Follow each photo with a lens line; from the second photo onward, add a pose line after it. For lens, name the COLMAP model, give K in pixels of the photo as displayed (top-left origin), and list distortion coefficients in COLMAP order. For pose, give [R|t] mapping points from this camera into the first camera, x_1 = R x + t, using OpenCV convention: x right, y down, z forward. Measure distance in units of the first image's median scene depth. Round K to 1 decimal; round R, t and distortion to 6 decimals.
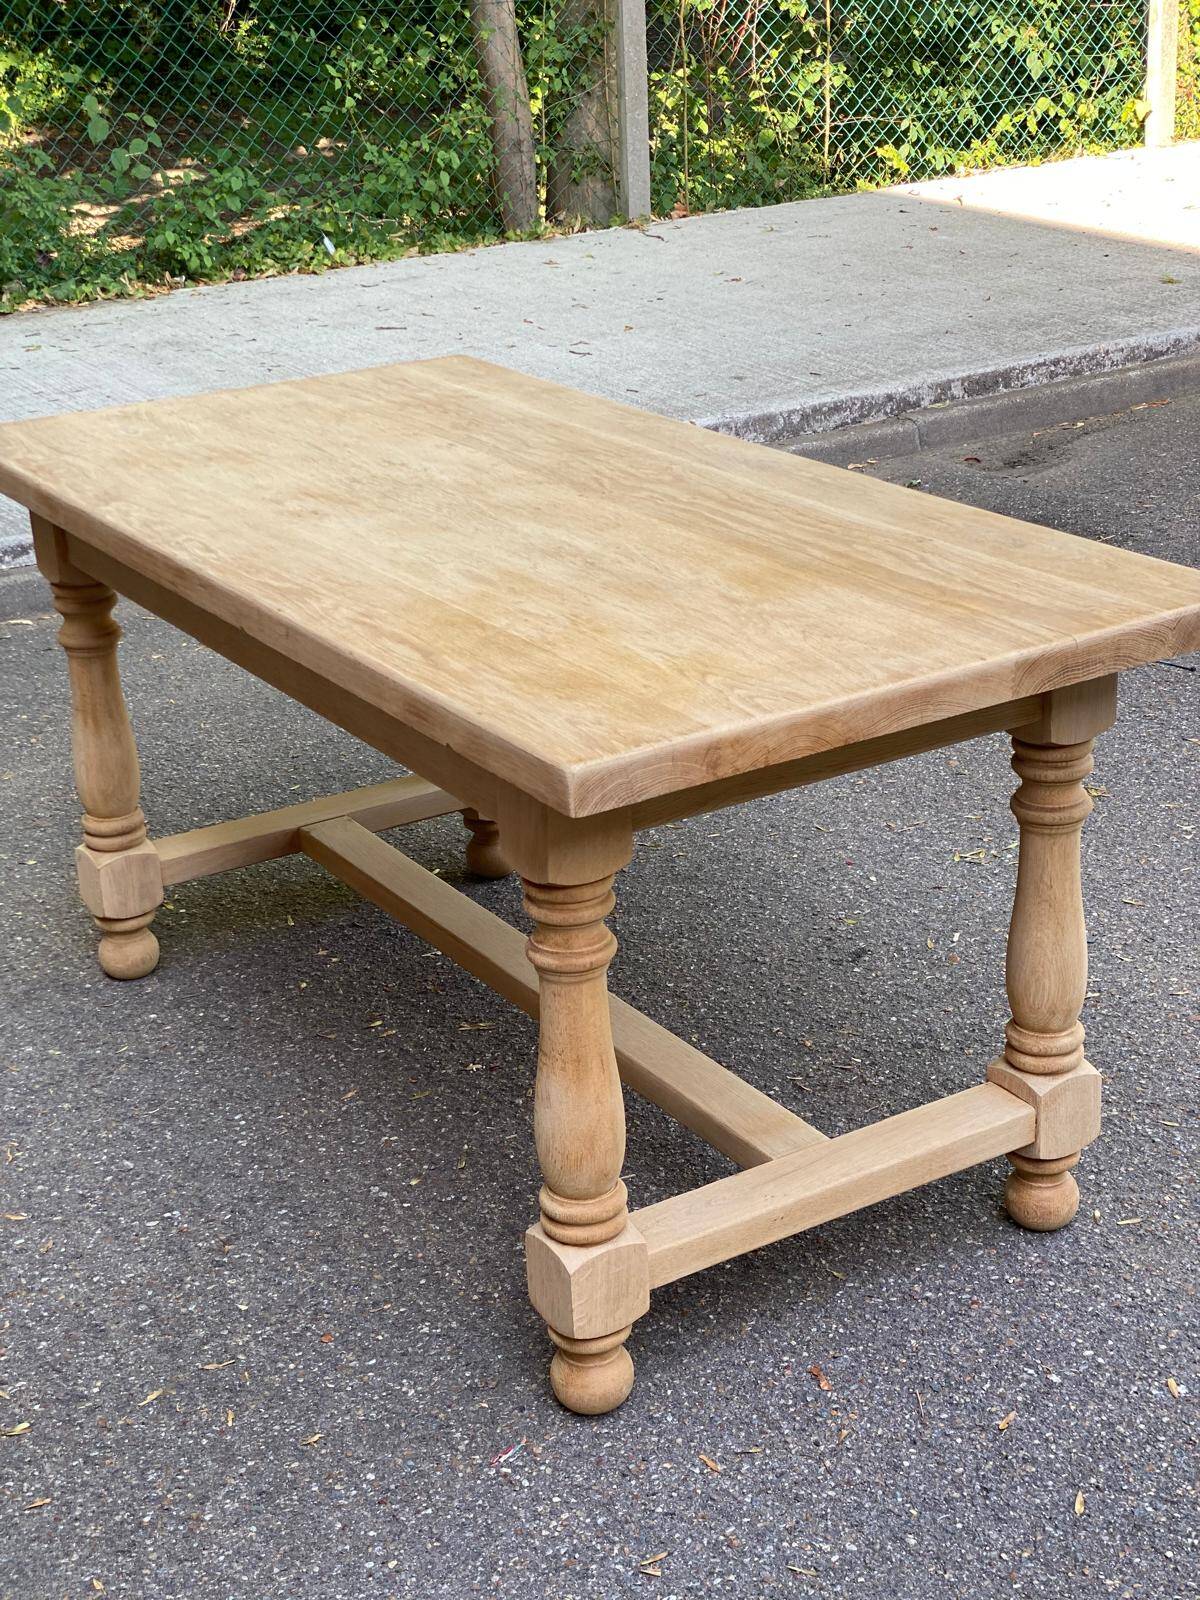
lens RADIAL K [[2388.5, 0, 590.4], [0, 2388.5, 808.2], [0, 0, 1]] dist [0.116906, 0.000000]
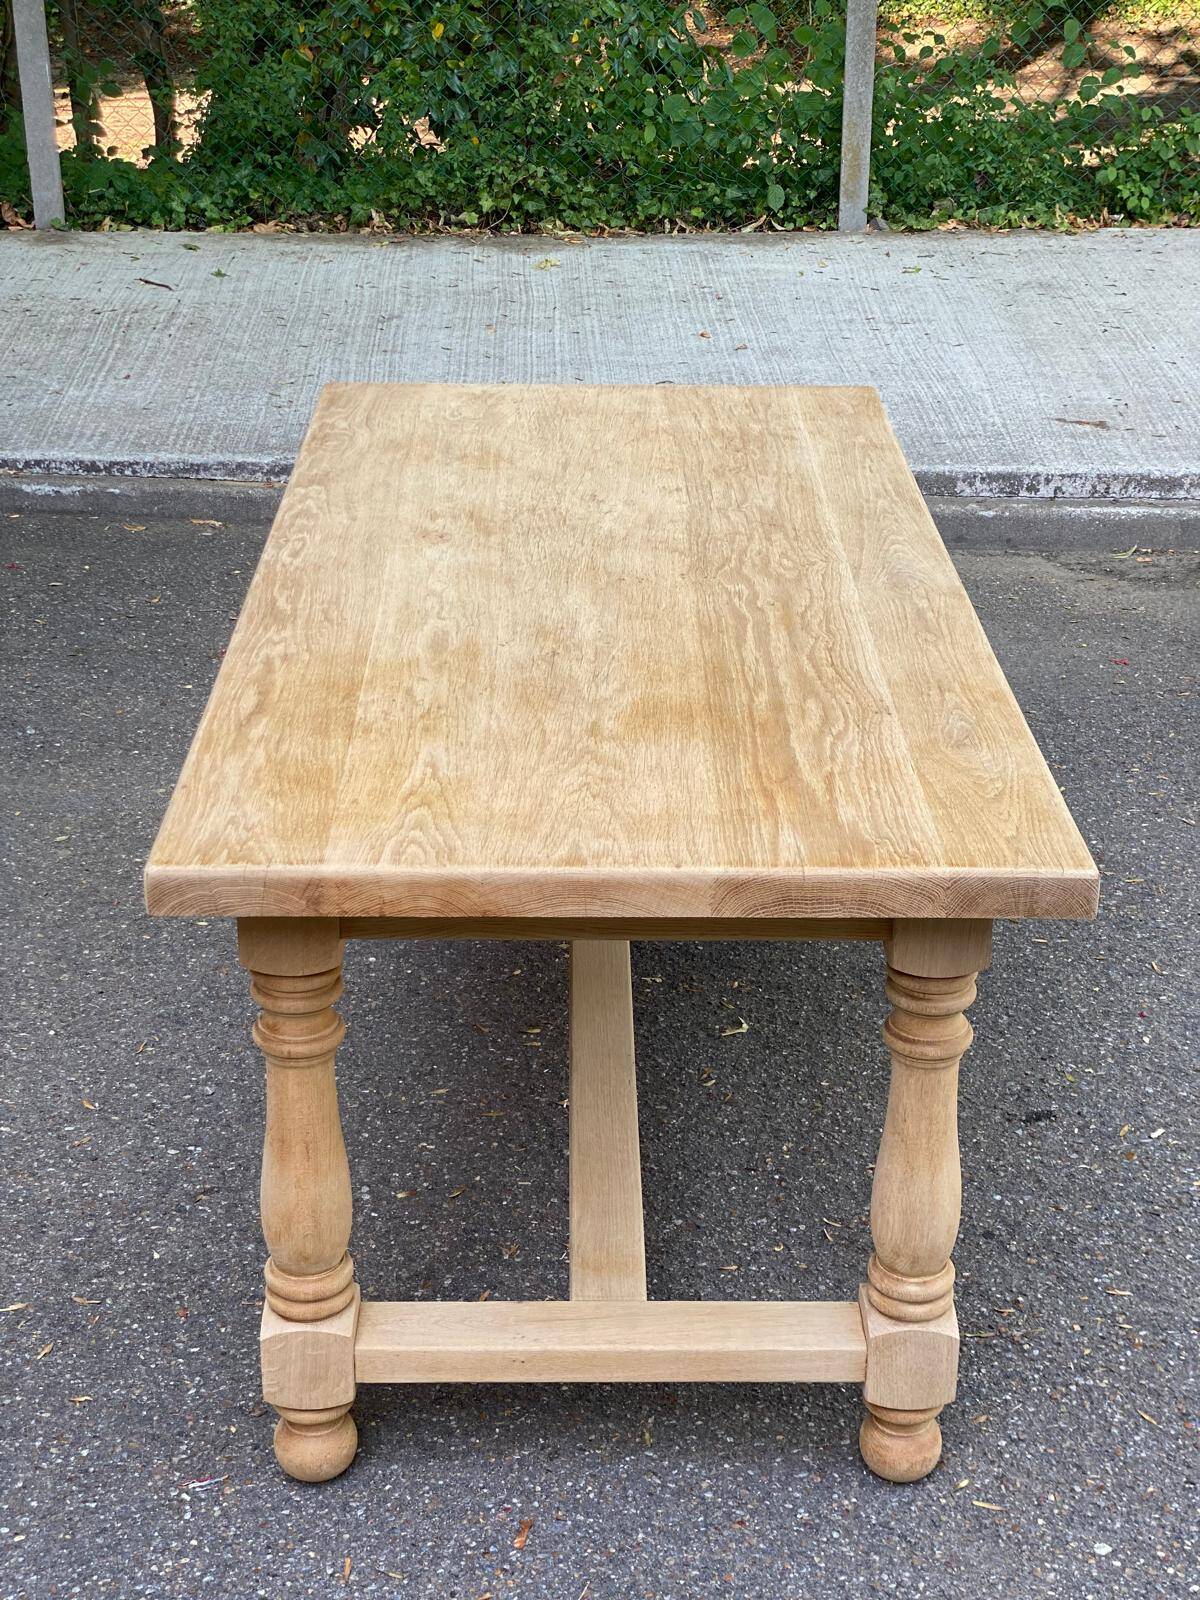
lens RADIAL K [[2388.5, 0, 608.7], [0, 2388.5, 785.7], [0, 0, 1]] dist [0.116906, 0.000000]
pose [[0.856740, 0.253977, -0.448878, 0.461537], [-0.233569, 0.967043, 0.101360, -0.151514], [0.459827, 0.018005, 0.887826, 0.144677]]
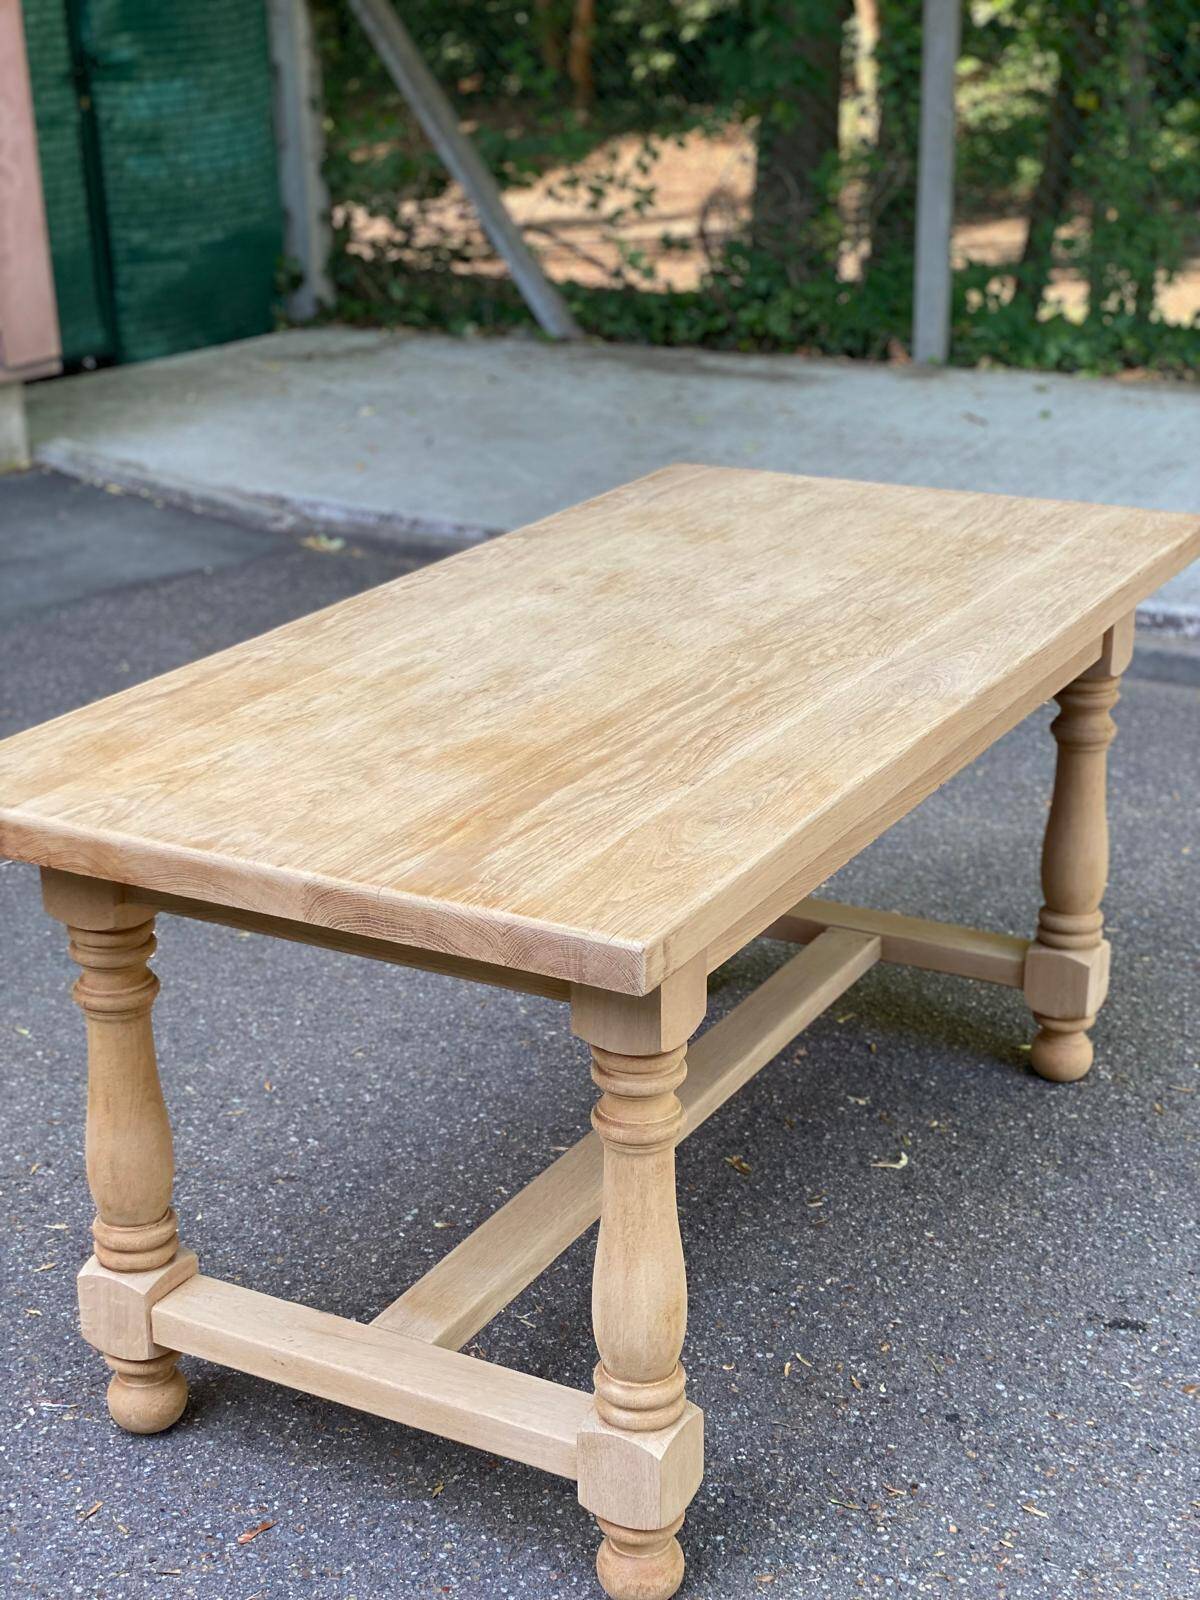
lens RADIAL K [[2388.5, 0, 604.8], [0, 2388.5, 797.2], [0, 0, 1]] dist [0.116906, 0.000000]
pose [[0.492883, 0.331848, -0.804328, 0.818153], [-0.333292, 0.925912, 0.177773, -0.249318], [0.803731, 0.180455, 0.566968, 0.480753]]
